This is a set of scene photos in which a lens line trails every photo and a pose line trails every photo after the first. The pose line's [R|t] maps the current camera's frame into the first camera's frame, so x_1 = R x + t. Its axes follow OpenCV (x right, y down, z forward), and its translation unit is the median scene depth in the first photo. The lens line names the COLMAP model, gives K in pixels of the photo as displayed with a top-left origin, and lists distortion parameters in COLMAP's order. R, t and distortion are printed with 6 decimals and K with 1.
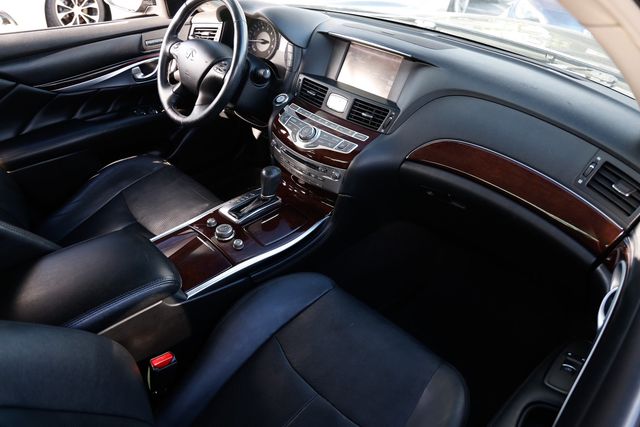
lens RADIAL K [[438.6, 0, 320.5], [0, 438.6, 214.1], [0, 0, 1]] dist [-0.093123, 0.057357]
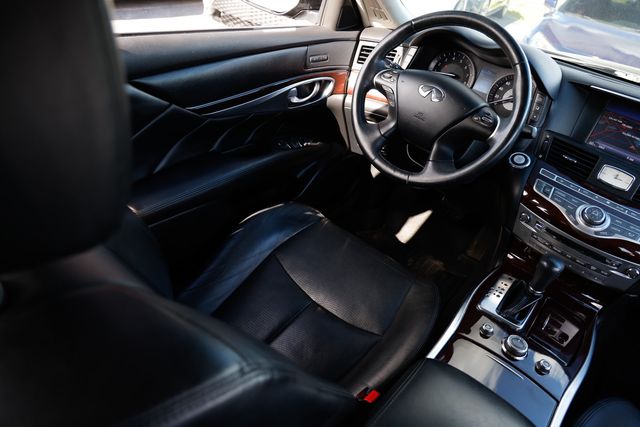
lens RADIAL K [[438.6, 0, 329.5], [0, 438.6, 214.8], [0, 0, 1]] dist [-0.093123, 0.057357]
pose [[0.987221, 0.058341, 0.148292, -0.513031], [-0.057264, 0.998293, -0.011525, -0.123718], [-0.148711, 0.002886, 0.988876, 0.247417]]
